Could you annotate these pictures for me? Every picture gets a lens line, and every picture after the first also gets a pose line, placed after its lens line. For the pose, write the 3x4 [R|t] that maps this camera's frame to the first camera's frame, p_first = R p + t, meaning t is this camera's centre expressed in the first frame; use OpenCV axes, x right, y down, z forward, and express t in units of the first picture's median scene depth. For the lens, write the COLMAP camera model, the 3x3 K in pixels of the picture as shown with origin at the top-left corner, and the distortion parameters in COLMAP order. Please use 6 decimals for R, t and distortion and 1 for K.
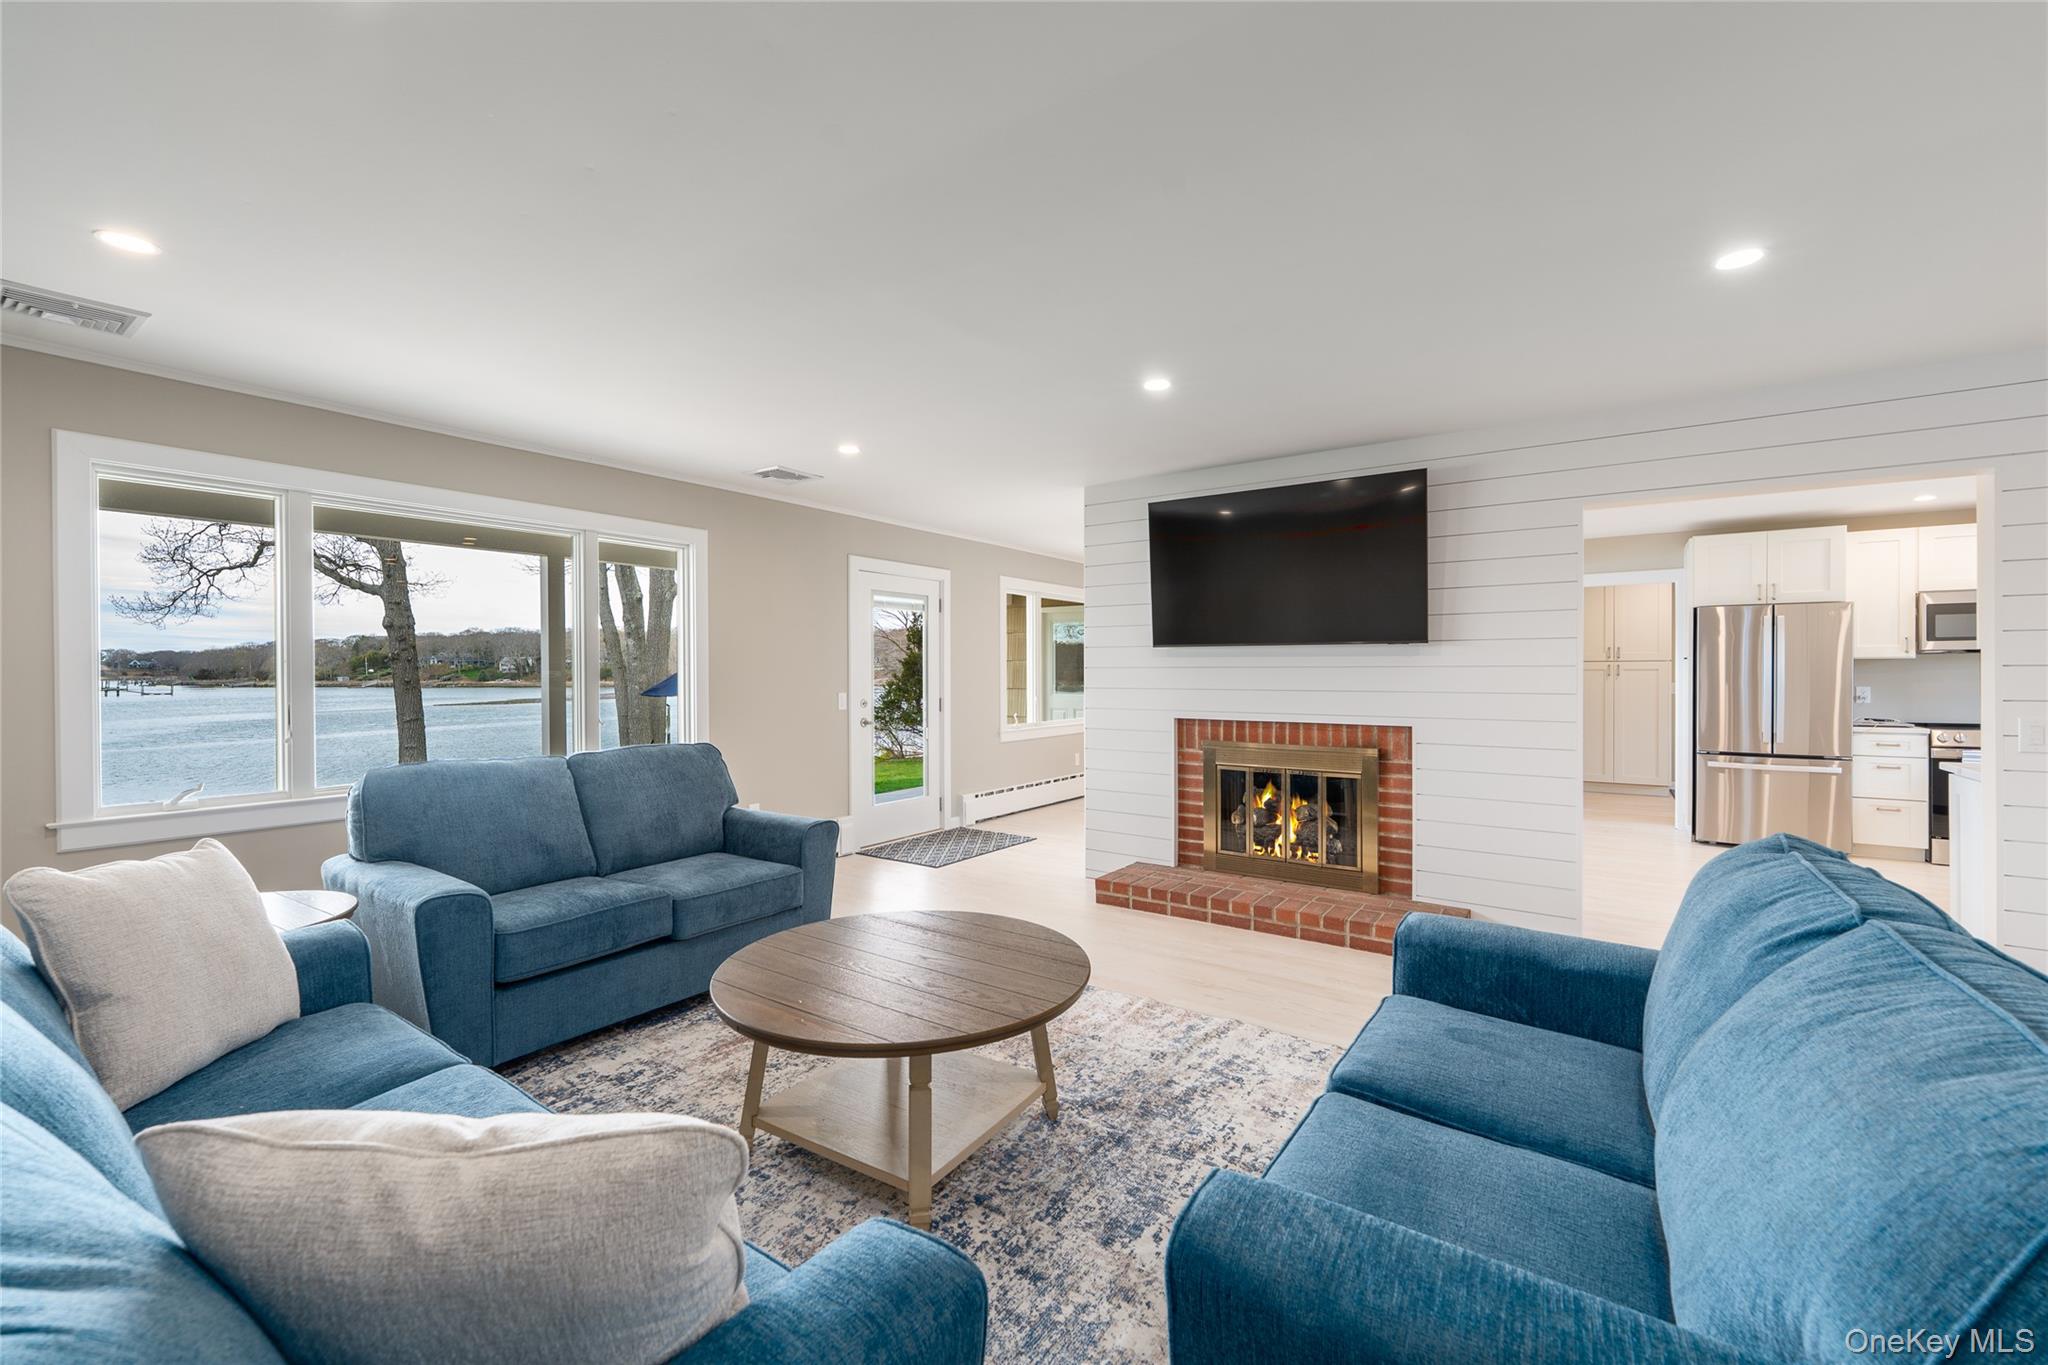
lens RADIAL K [[830.9, 0, 1025.8], [0, 830.9, 677.0], [0, 0, 1]] dist [0.001918, 0.000015]
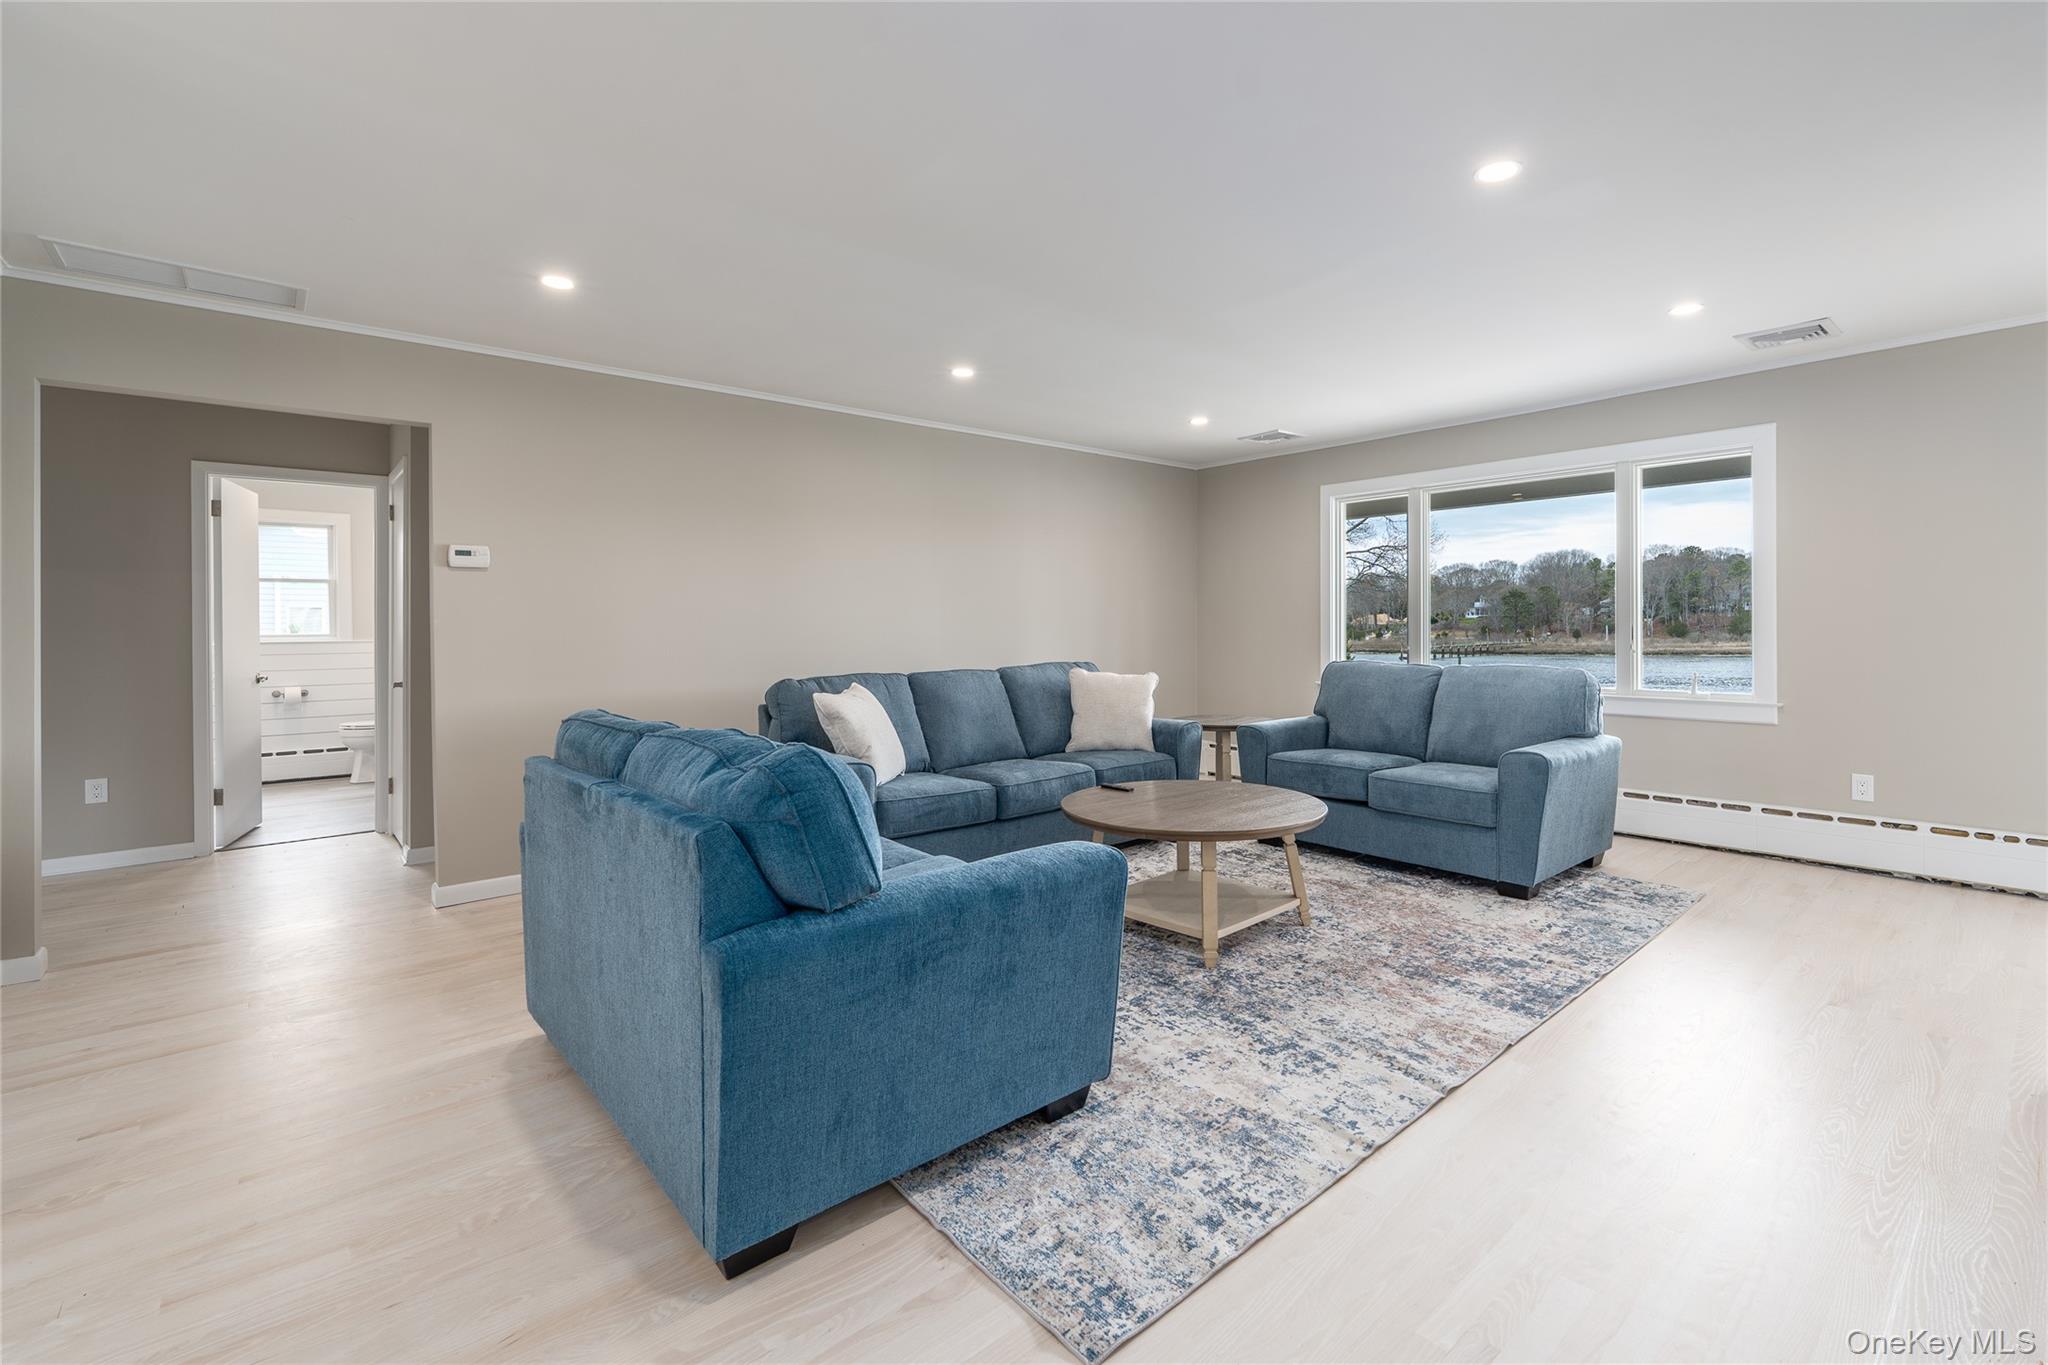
lens RADIAL K [[896.9, 0, 1085.2], [0, 896.9, 628.7], [0, 0, 1]] dist [0.001284, 0.000000]
pose [[-0.215799, 0.005707, -0.976421, 0.754658], [0.002554, 0.999983, 0.005280, 0.022363], [0.976434, -0.001354, -0.215810, 0.632302]]
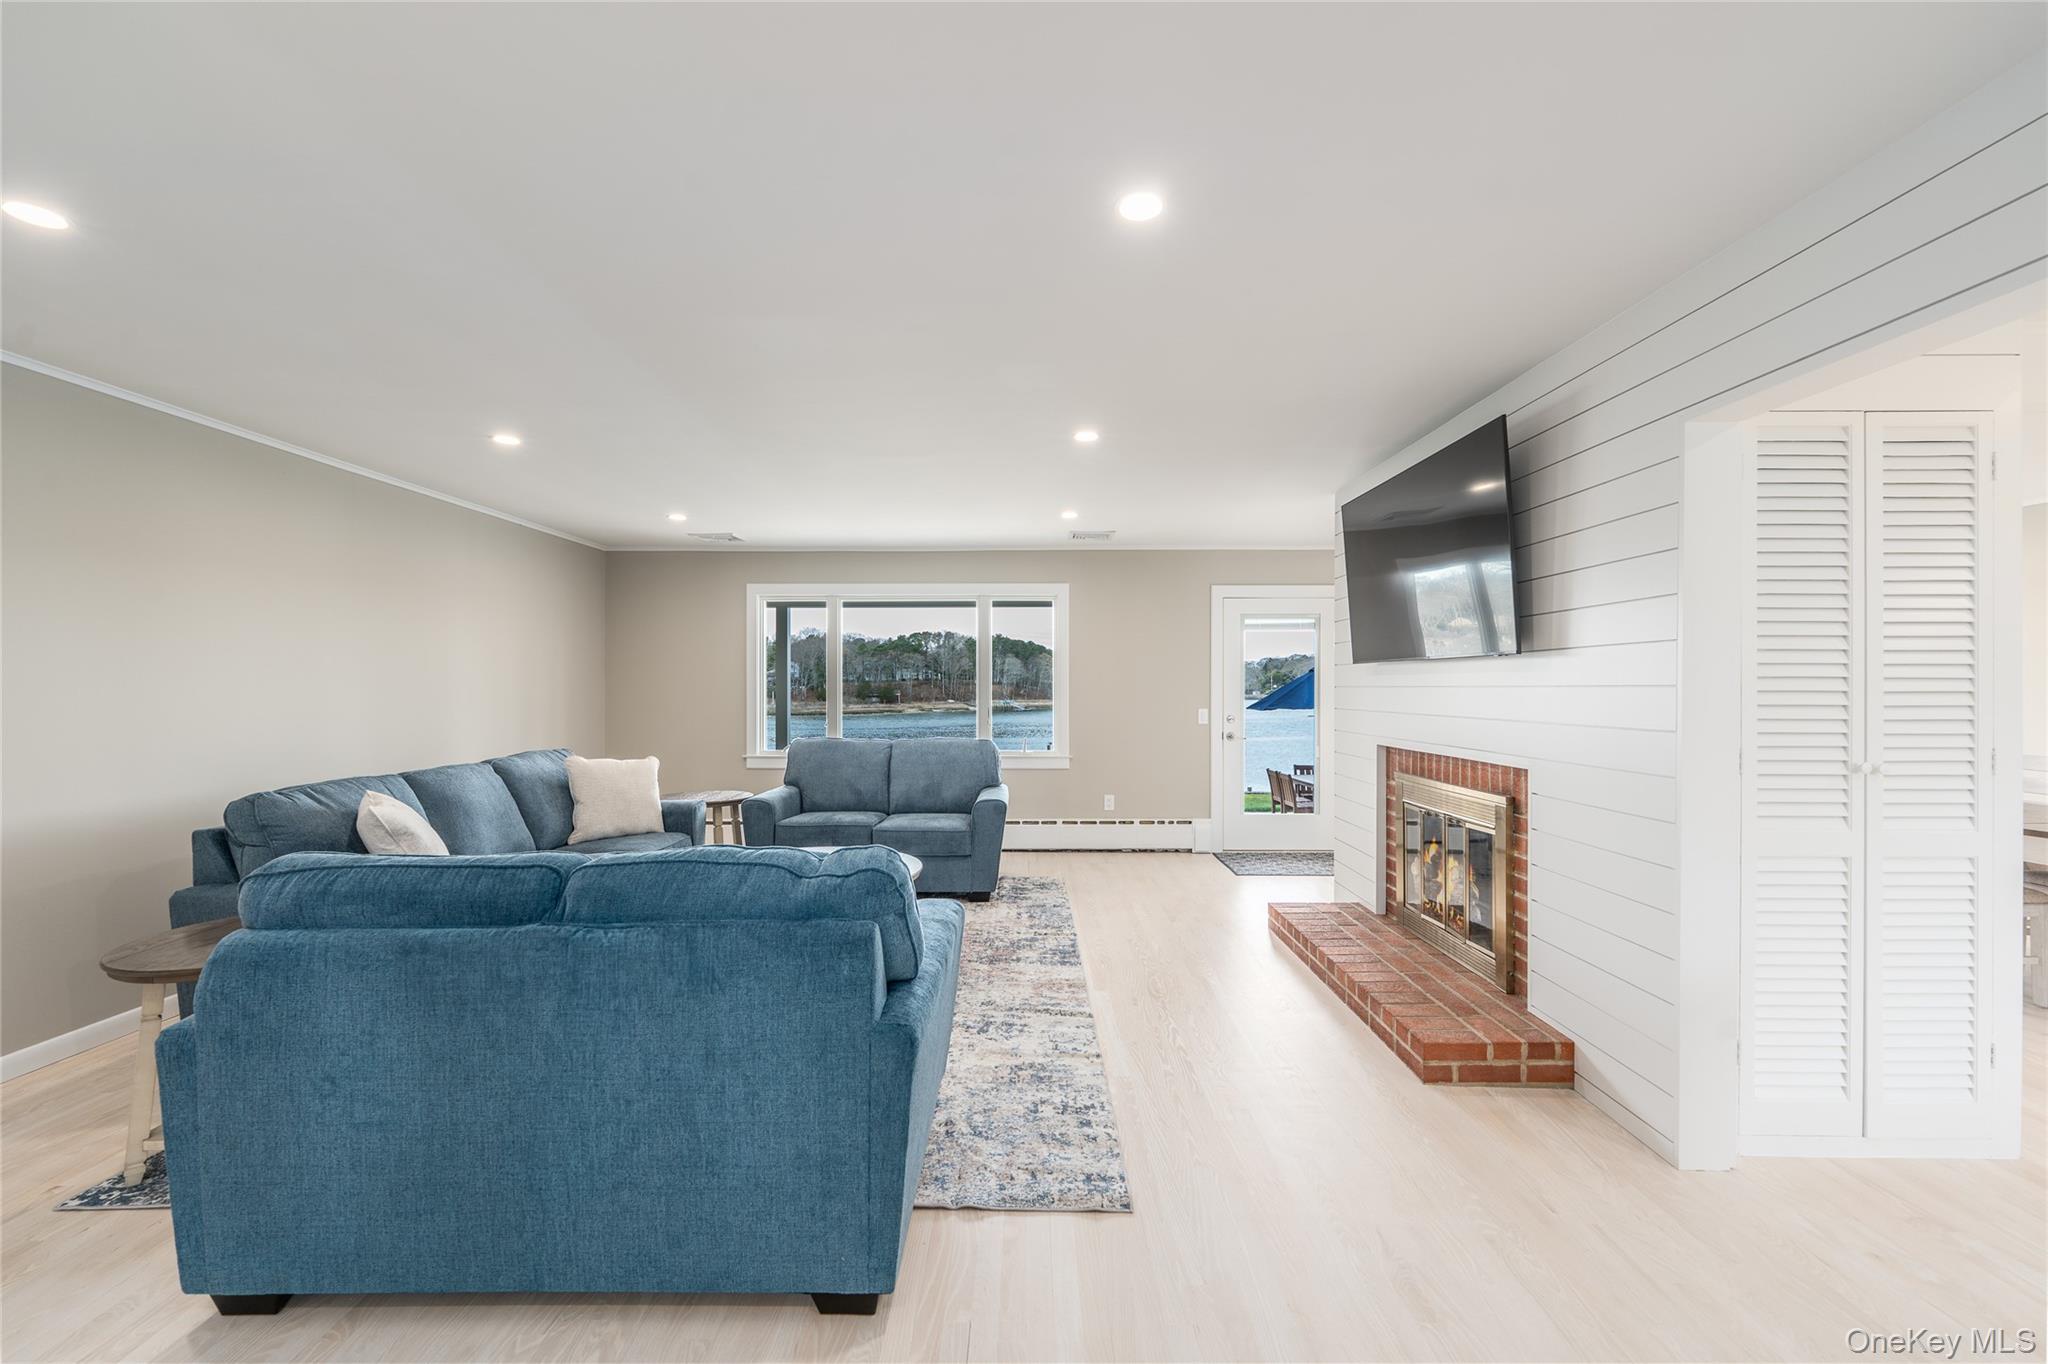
lens RADIAL K [[821.2, 0, 1016.1], [0, 821.2, 687.9], [0, 0, 1]] dist [0.001061, -0.000004]
pose [[0.563774, -0.000204, -0.825929, 0.789814], [-0.004584, 0.999984, -0.003376, -0.006417], [0.825917, 0.005690, 0.563764, 0.226724]]
